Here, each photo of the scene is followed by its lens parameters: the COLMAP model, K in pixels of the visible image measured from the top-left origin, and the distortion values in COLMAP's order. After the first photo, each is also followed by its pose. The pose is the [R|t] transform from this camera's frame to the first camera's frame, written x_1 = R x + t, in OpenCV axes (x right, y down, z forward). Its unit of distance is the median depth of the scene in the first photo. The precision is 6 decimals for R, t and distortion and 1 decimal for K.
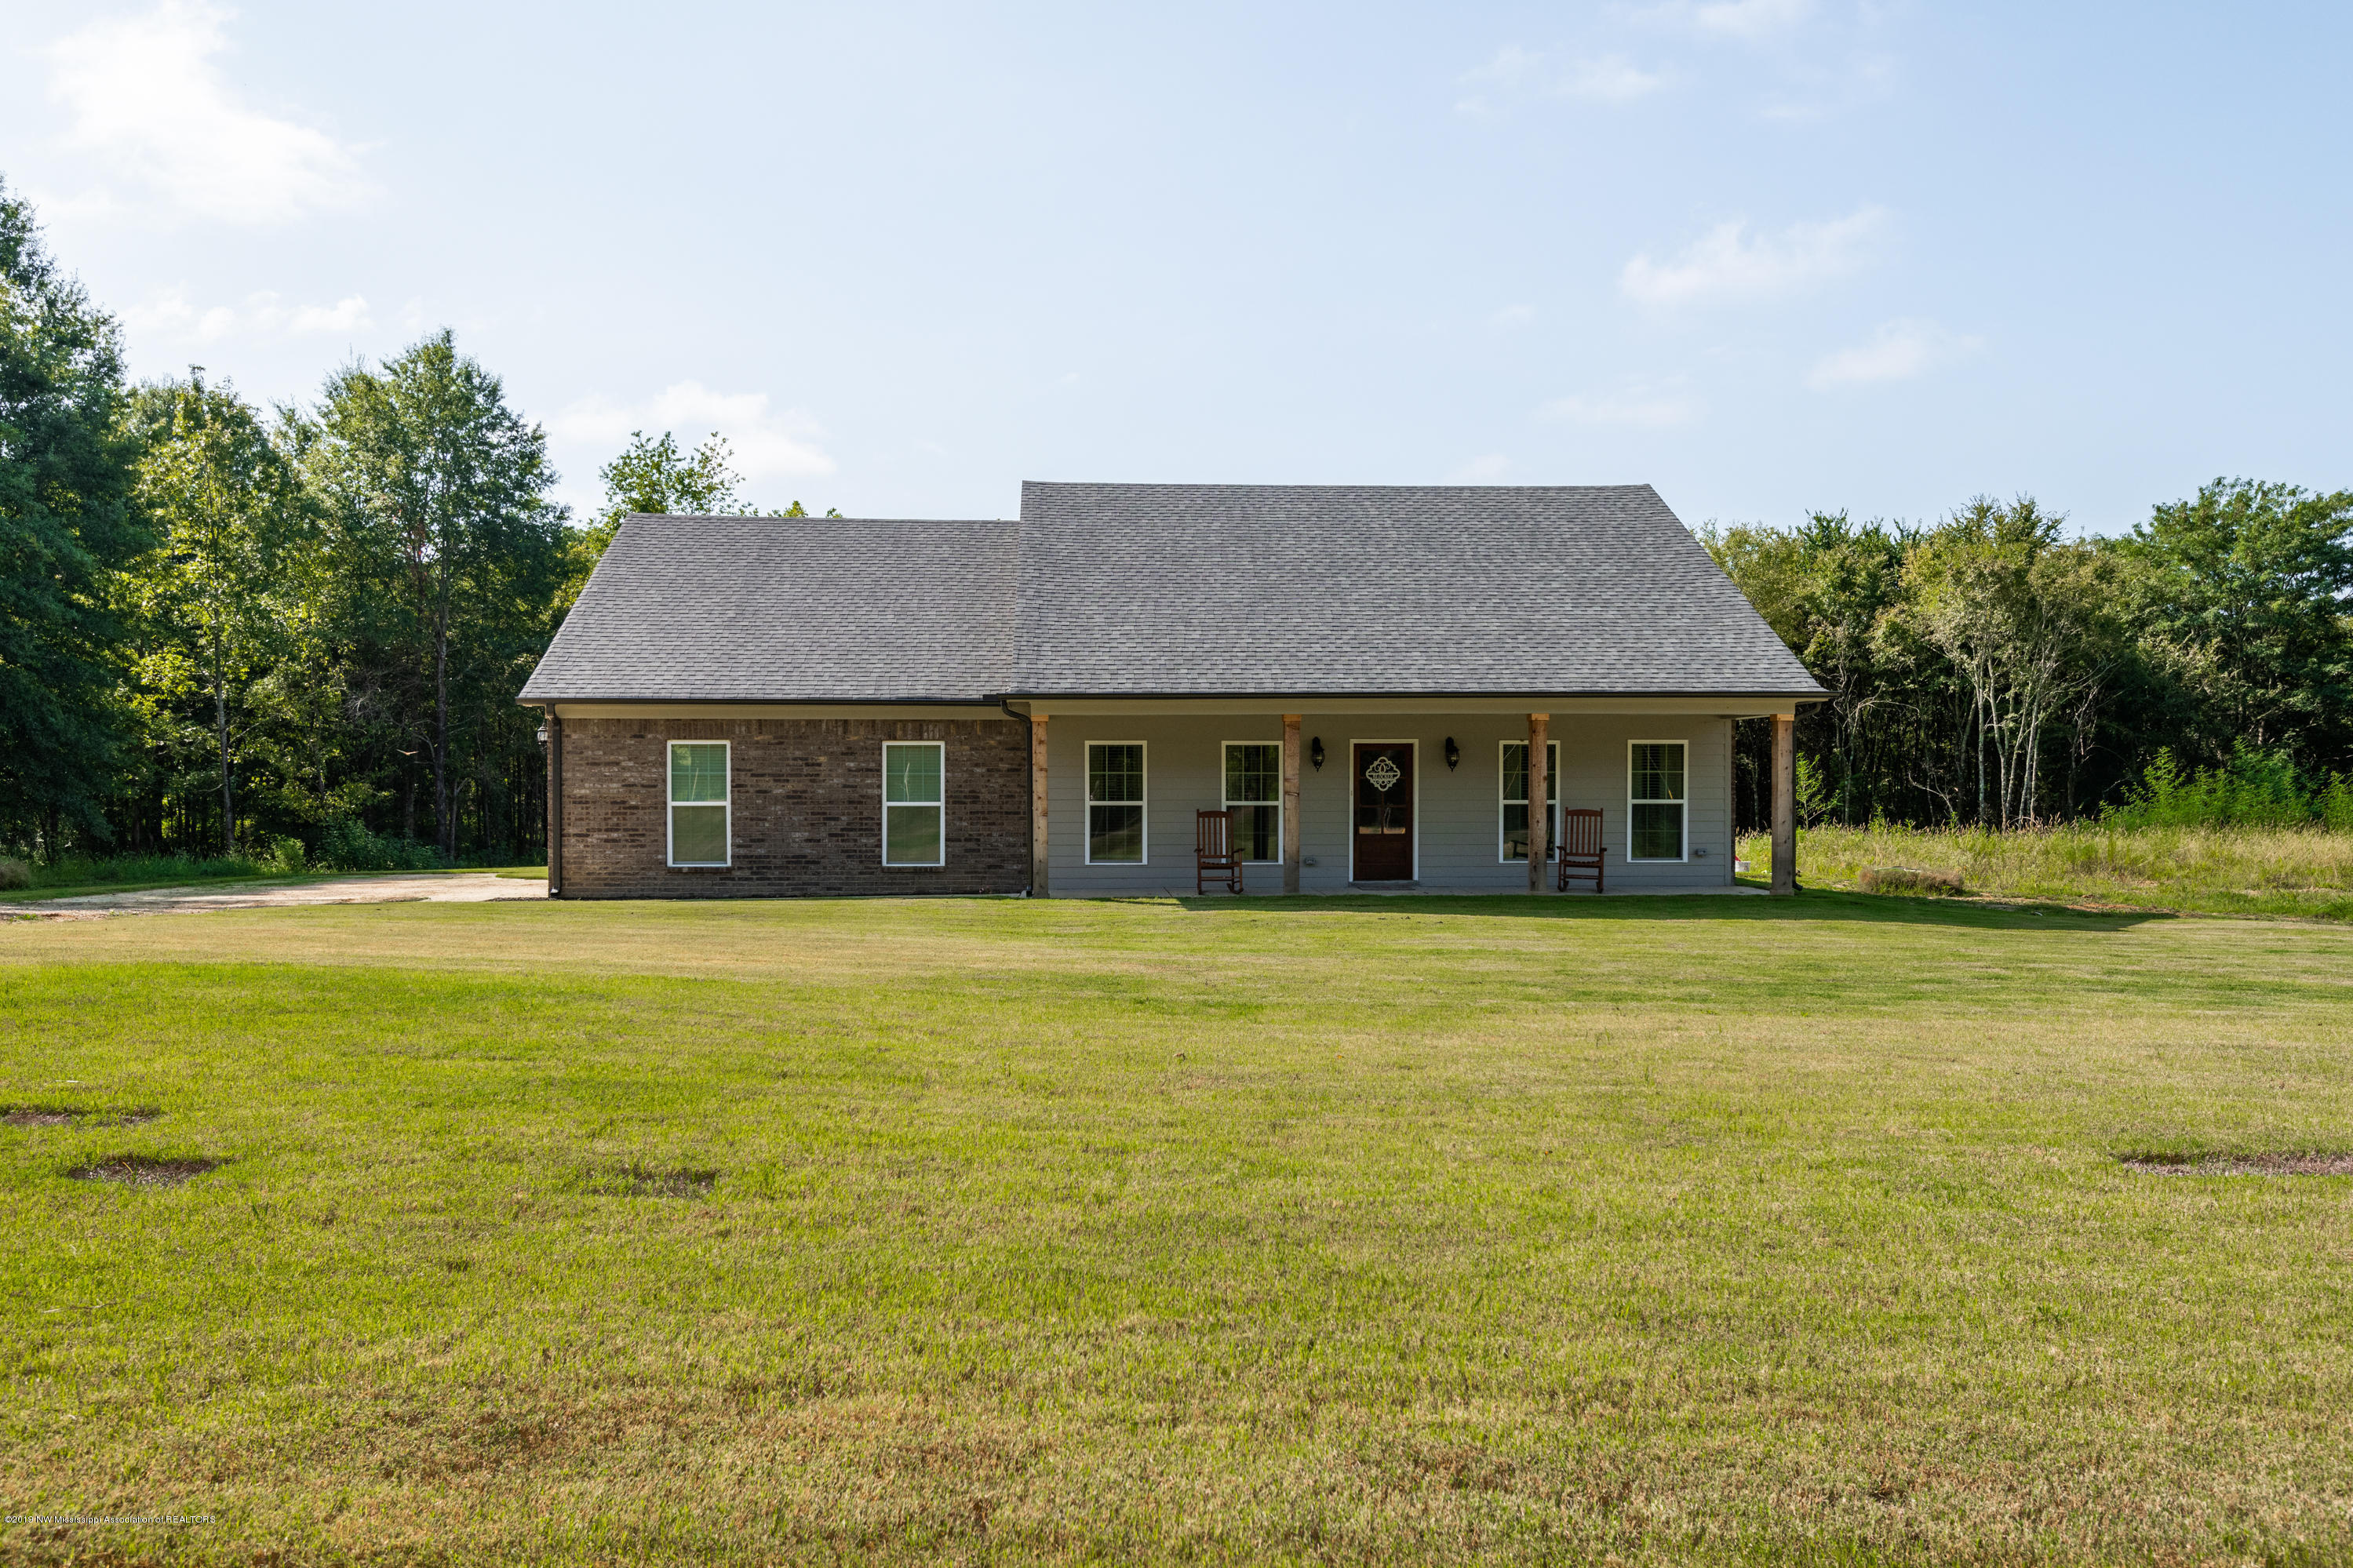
lens RADIAL K [[1646.9, 0, 1176.5], [0, 1646.9, 784.0], [0, 0, 1]] dist [-0.000389, -0.000009]
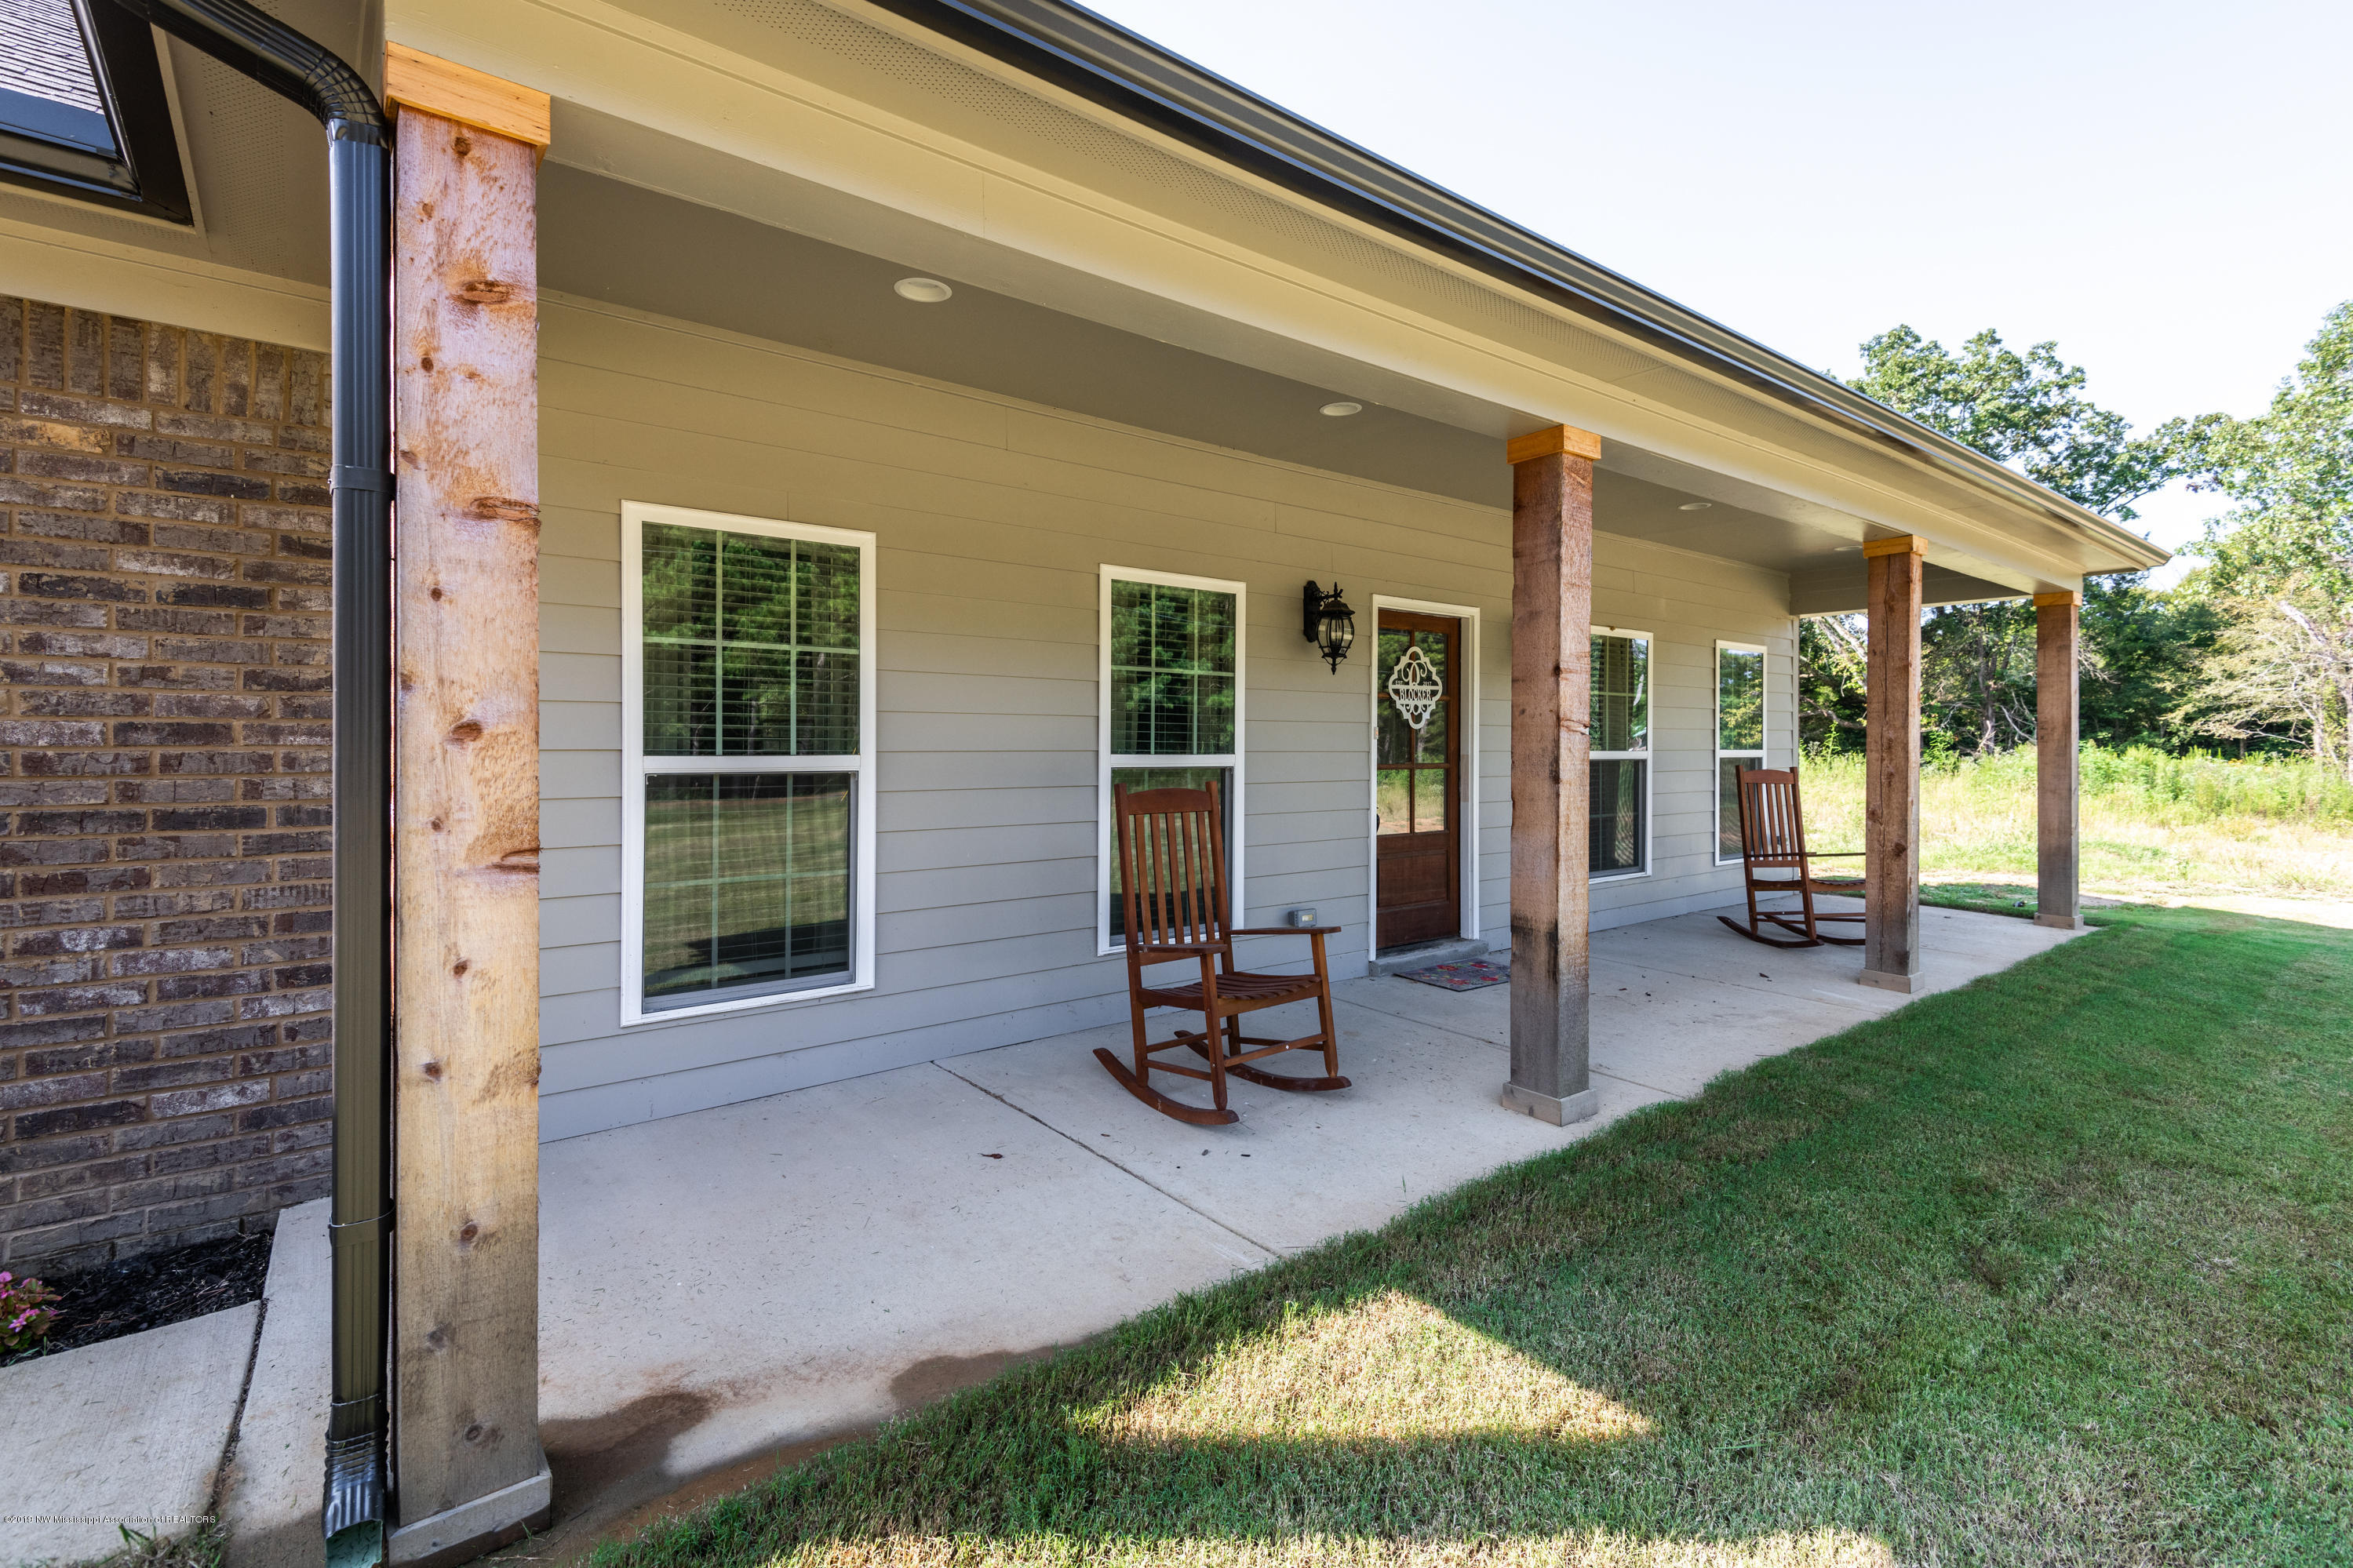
lens RADIAL K [[1069.8, 0, 1176.6], [0, 1069.8, 735.3], [0, 0, 1]] dist [-0.001176, -0.000168]
pose [[0.818571, 0.007310, 0.574358, -0.079588], [0.001519, 0.999888, -0.014891, 0.009915], [-0.574403, 0.013062, 0.818468, 0.839838]]
